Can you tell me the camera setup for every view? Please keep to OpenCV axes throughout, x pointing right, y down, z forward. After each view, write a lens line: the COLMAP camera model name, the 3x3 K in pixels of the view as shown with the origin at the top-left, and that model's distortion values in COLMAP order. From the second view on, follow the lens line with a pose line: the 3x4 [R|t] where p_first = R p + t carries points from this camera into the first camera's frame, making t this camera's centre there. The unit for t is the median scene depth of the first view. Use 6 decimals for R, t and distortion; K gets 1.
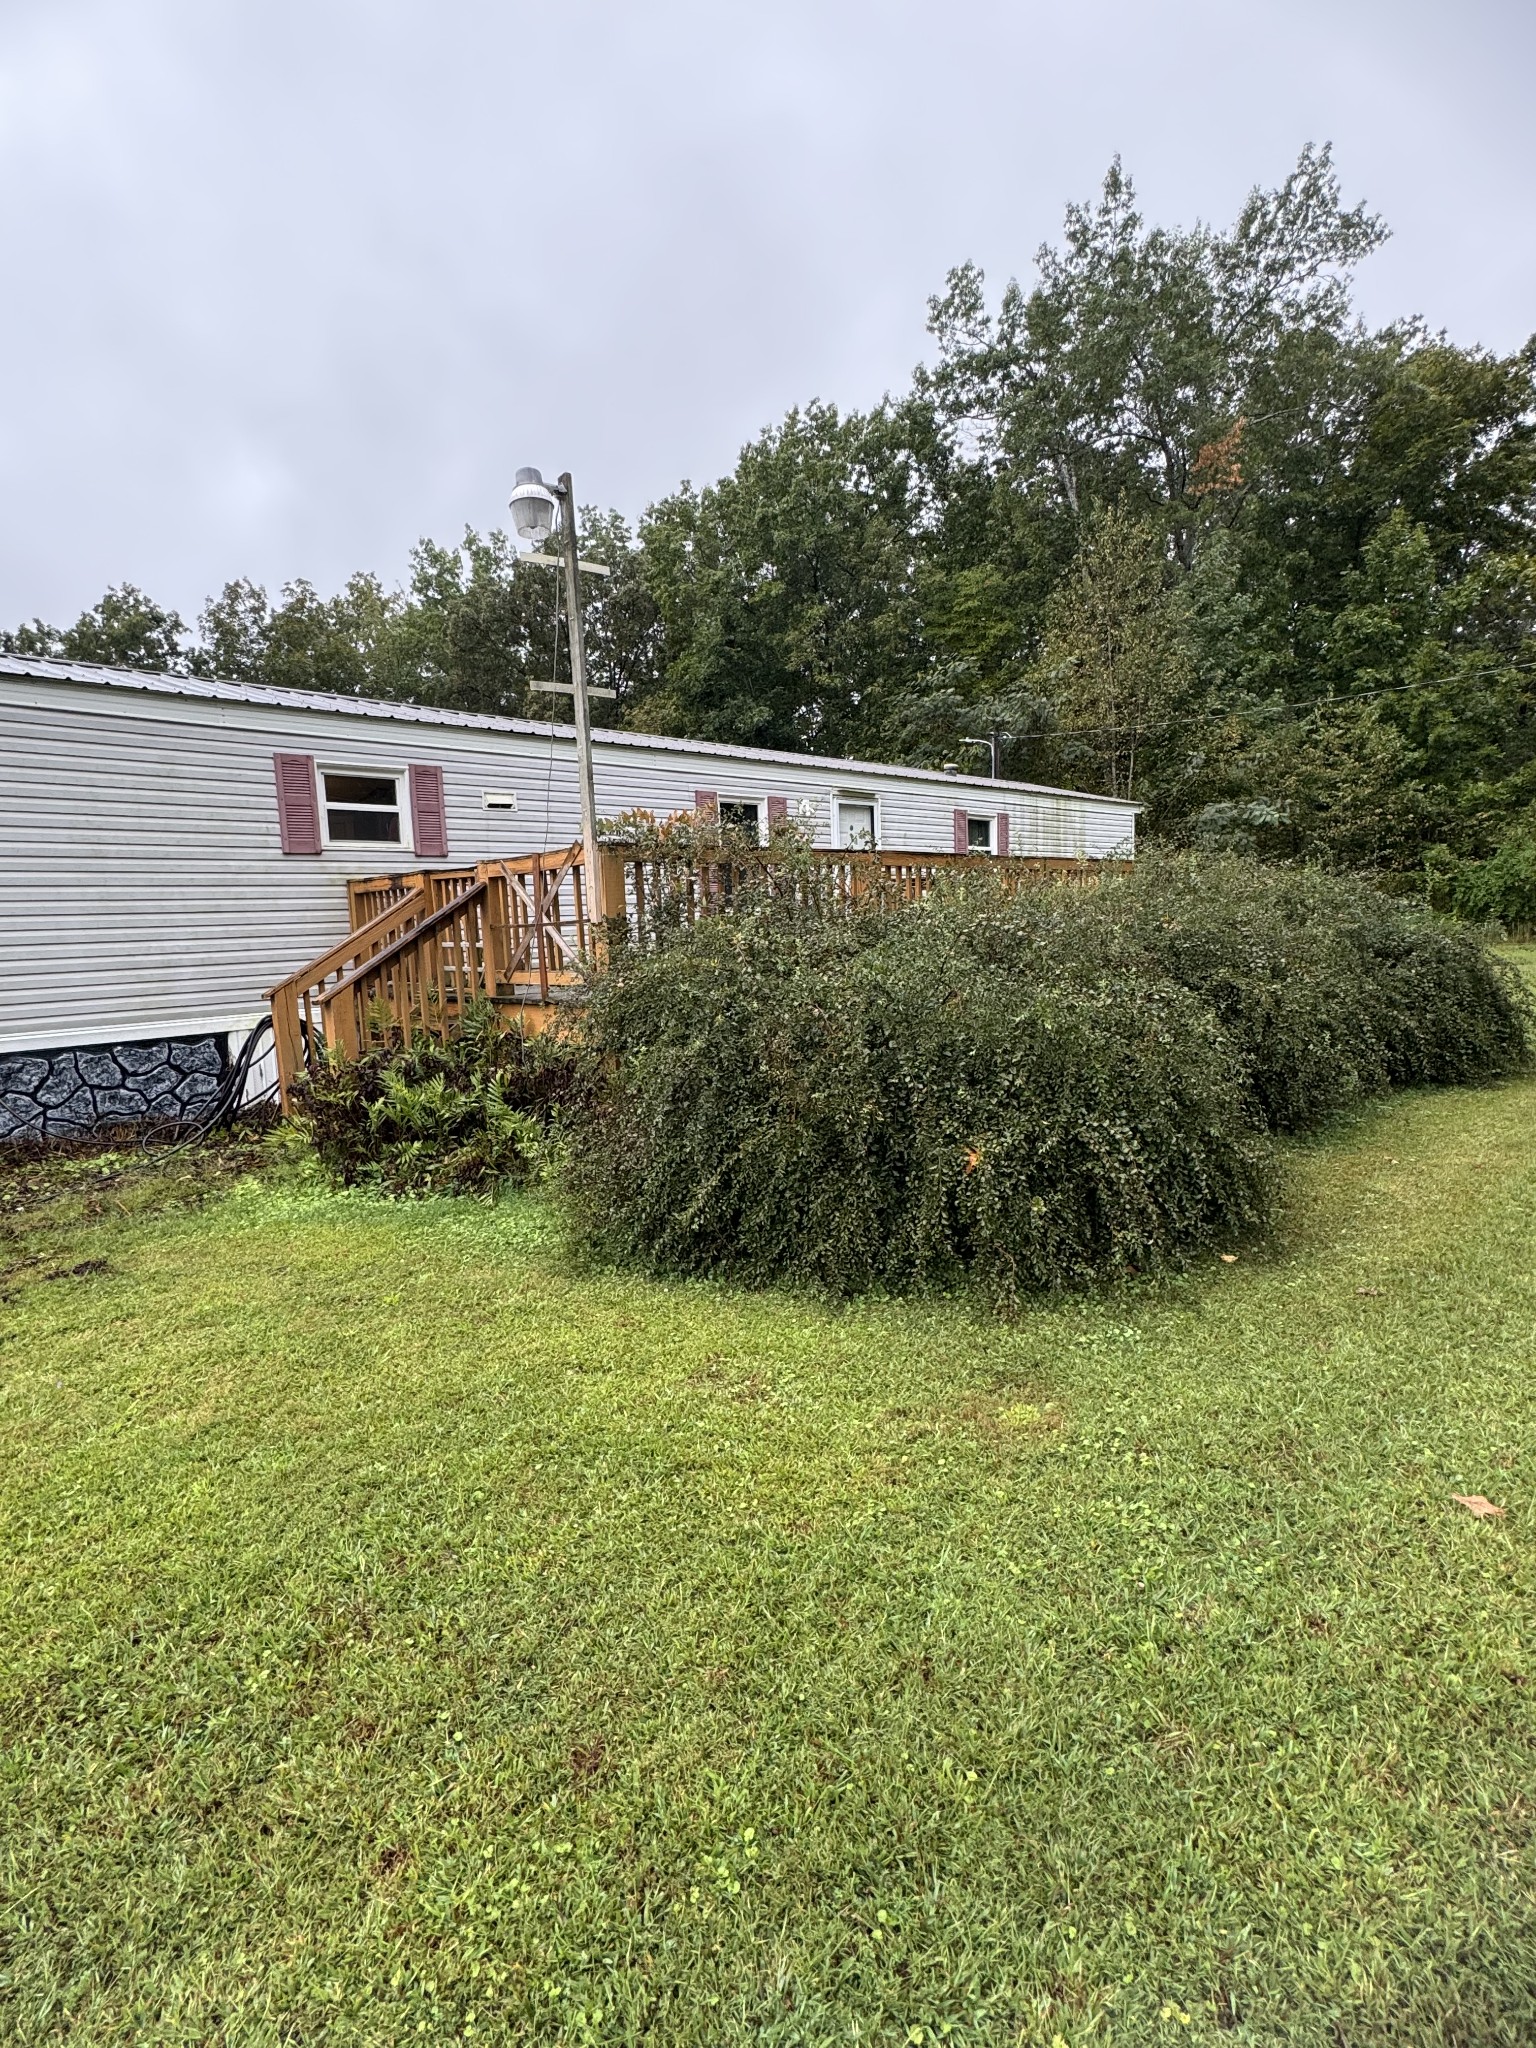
lens RADIAL K [[1044.3, 0, 787.4], [0, 1044.3, 1024.4], [0, 0, 1]] dist [0.002700, 0.000774]
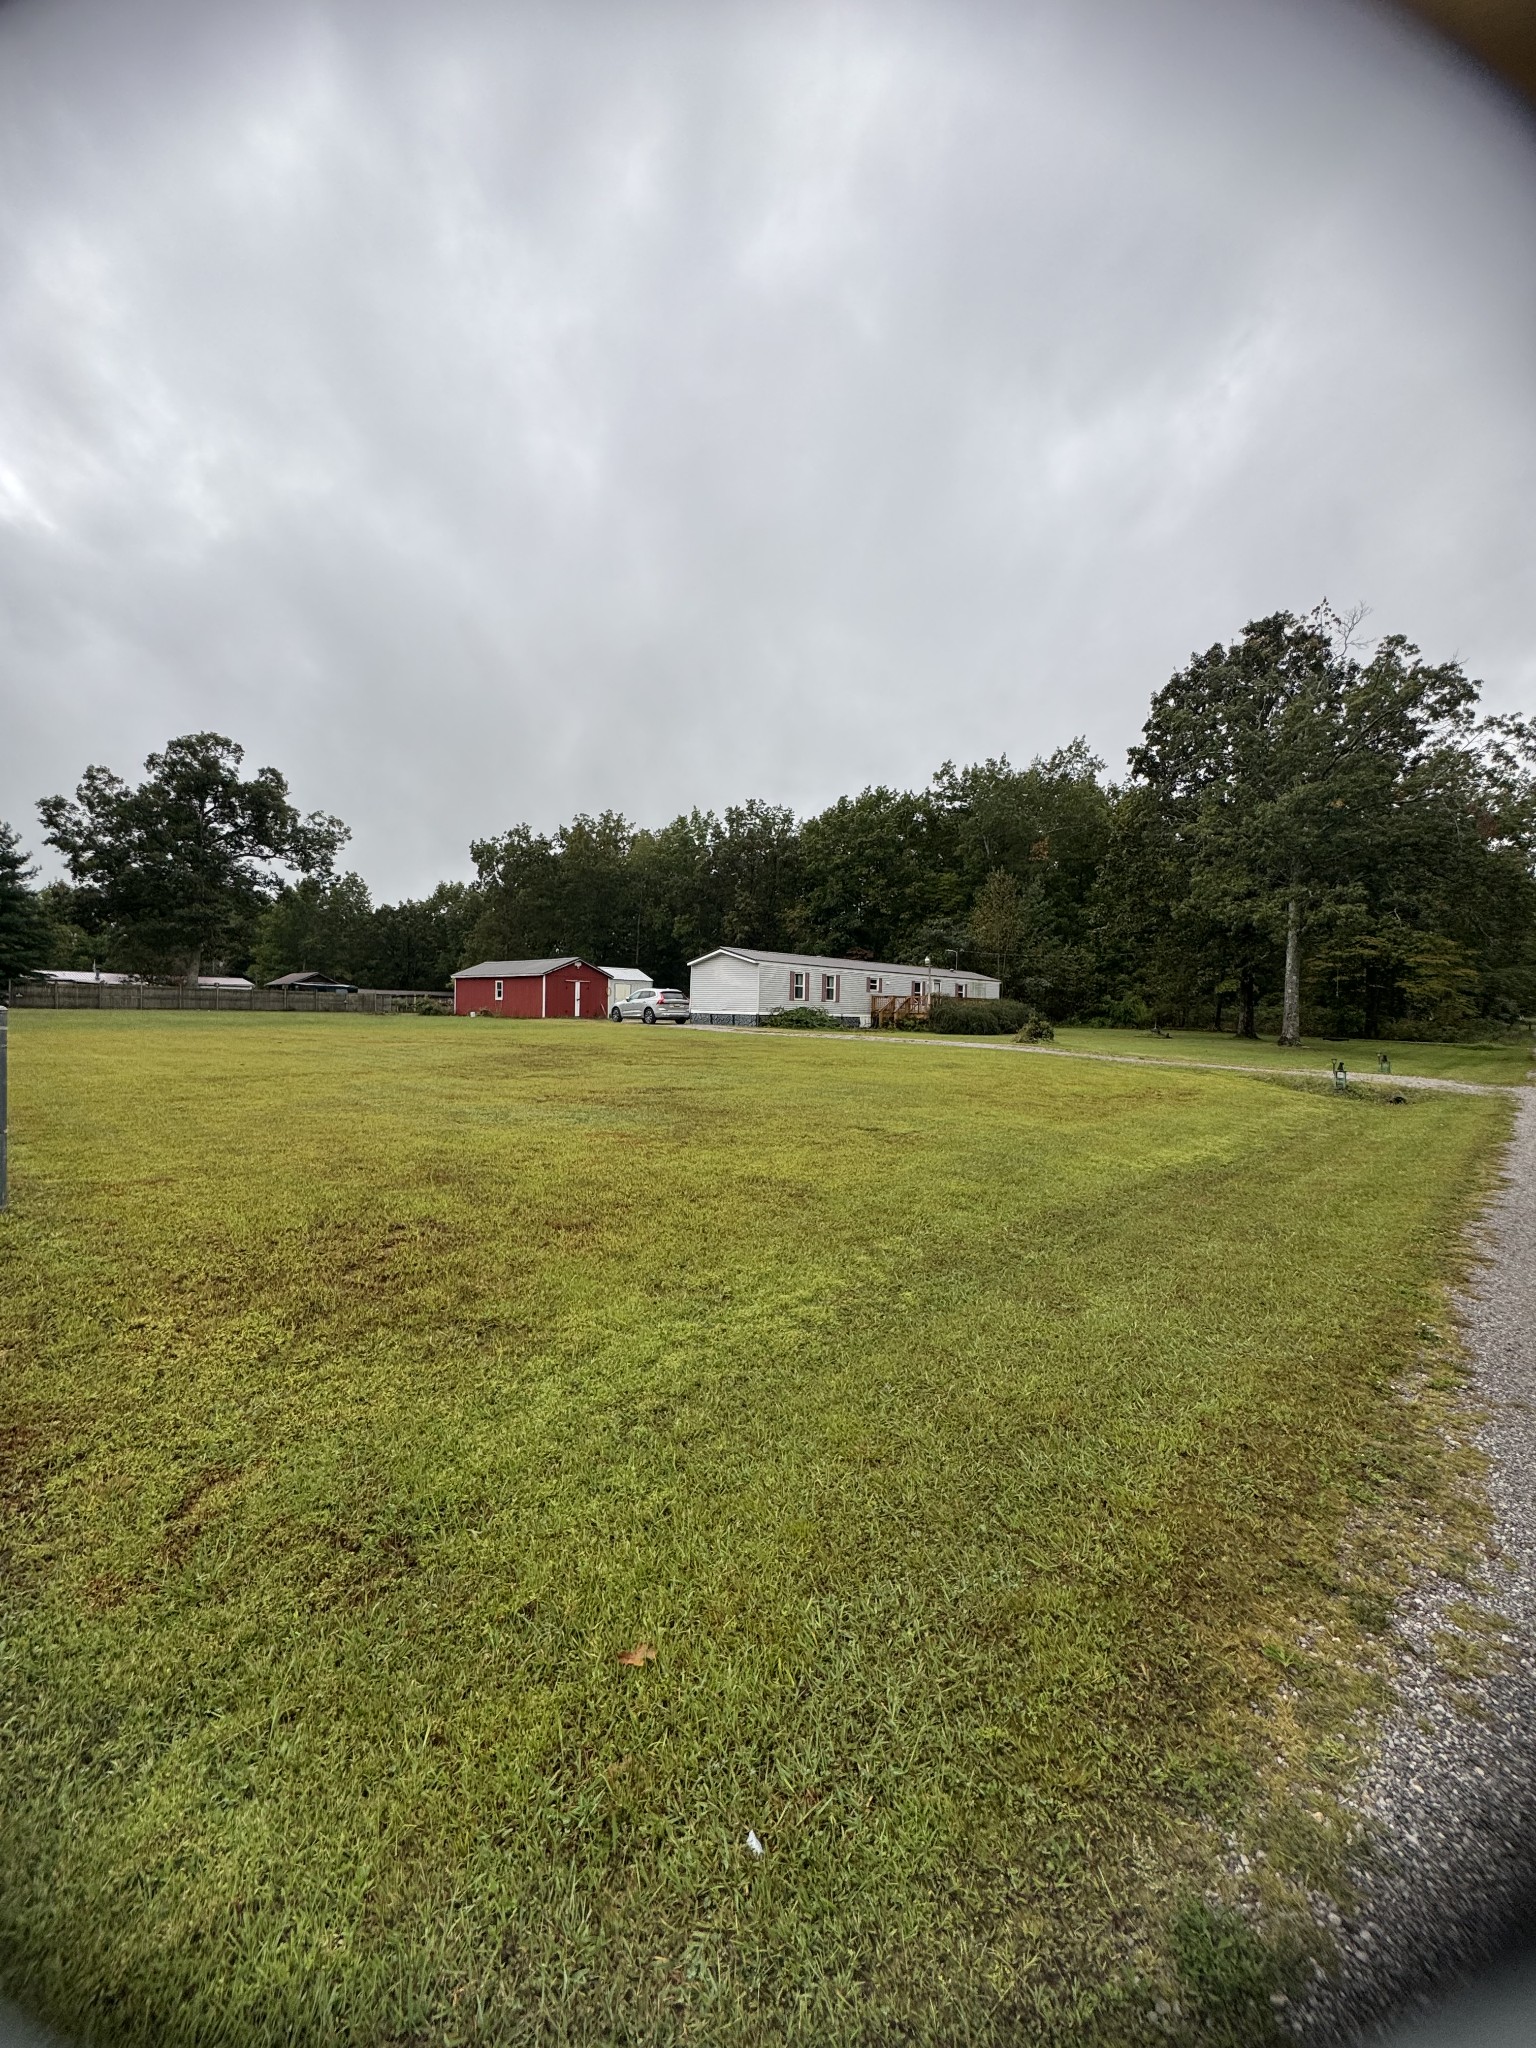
lens RADIAL K [[1456.0, 0, 764.0], [0, 1456.0, 1022.9], [0, 0, 1]] dist [0.000563, -0.009954]
pose [[0.991656, 0.056766, 0.115745, -0.679849], [-0.044790, 0.993613, -0.103569, 0.317396], [-0.120885, 0.097521, 0.987865, -2.499281]]
